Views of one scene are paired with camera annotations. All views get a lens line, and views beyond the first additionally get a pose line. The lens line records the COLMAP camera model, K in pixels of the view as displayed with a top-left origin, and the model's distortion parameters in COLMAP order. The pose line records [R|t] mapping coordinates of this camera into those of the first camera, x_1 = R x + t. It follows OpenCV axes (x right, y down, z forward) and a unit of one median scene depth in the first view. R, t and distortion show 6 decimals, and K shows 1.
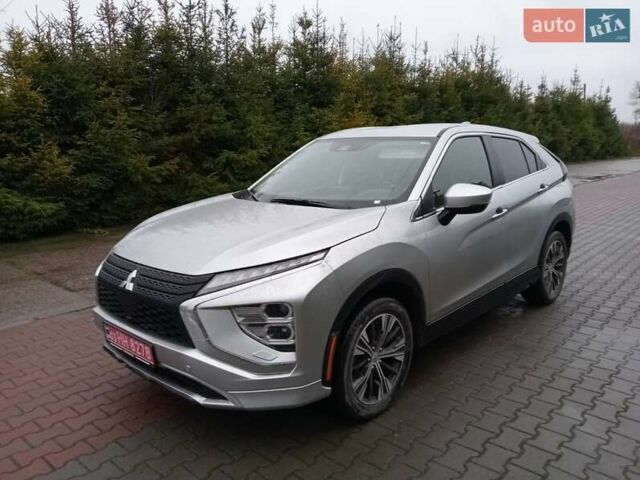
lens RADIAL K [[499.2, 0, 320.0], [0, 499.2, 240.0], [0, 0, 1]] dist [0.080994, -0.147345]
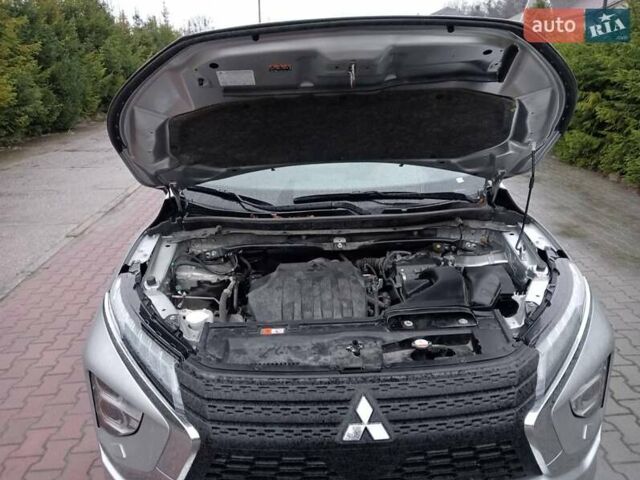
lens RADIAL K [[502.2, 0, 322.6], [0, 502.2, 240.9], [0, 0, 1]] dist [0.076751, -0.138017]
pose [[0.707968, -0.228450, 0.668276, -0.152038], [0.144032, 0.973055, 0.180051, -0.040669], [-0.691402, -0.031217, 0.721796, 0.146550]]
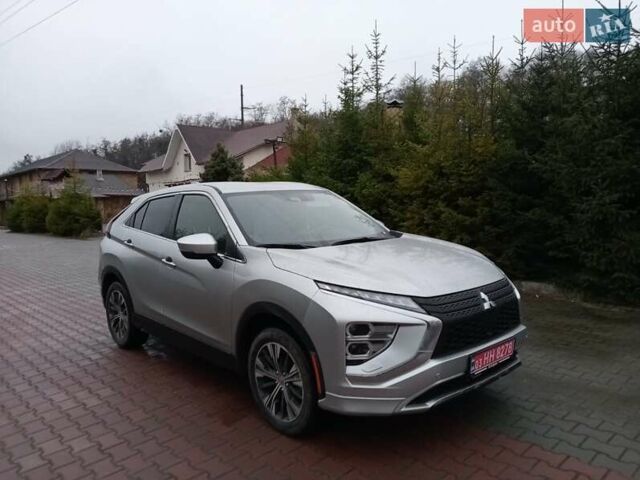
lens RADIAL K [[501.1, 0, 319.6], [0, 501.1, 241.1], [0, 0, 1]] dist [0.100326, -0.226011]
pose [[0.094329, -0.075893, 0.992644, -0.339856], [0.218089, 0.974446, 0.053778, -0.043859], [-0.971360, 0.211412, 0.108470, 0.264853]]
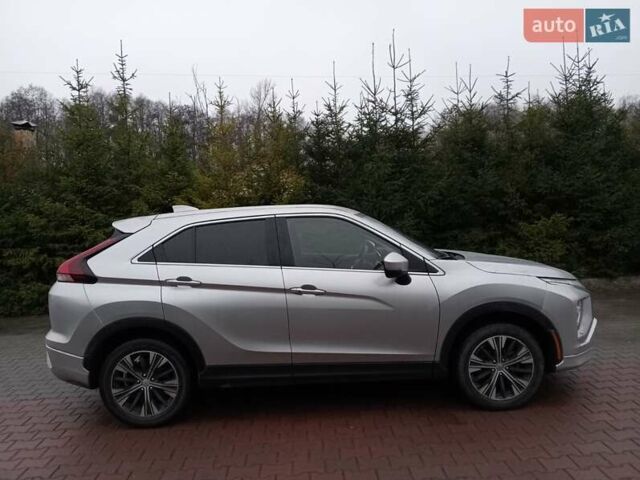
lens RADIAL K [[501.1, 0, 319.6], [0, 501.1, 241.1], [0, 0, 1]] dist [0.100326, -0.226011]
pose [[-0.693534, 0.009138, 0.720366, -0.233775], [0.189129, 0.967157, 0.169815, -0.116458], [-0.695155, 0.254015, -0.672485, 0.609521]]
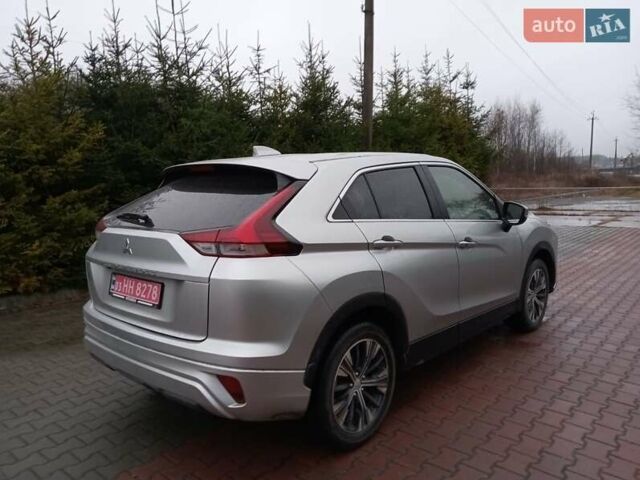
lens RADIAL K [[499.2, 0, 320.0], [0, 499.2, 240.0], [0, 0, 1]] dist [0.080994, -0.147345]
pose [[-0.999022, 0.043981, -0.004468, 0.089885], [0.040502, 0.951114, 0.306173, -0.131012], [0.017715, 0.305693, -0.951965, 0.693157]]
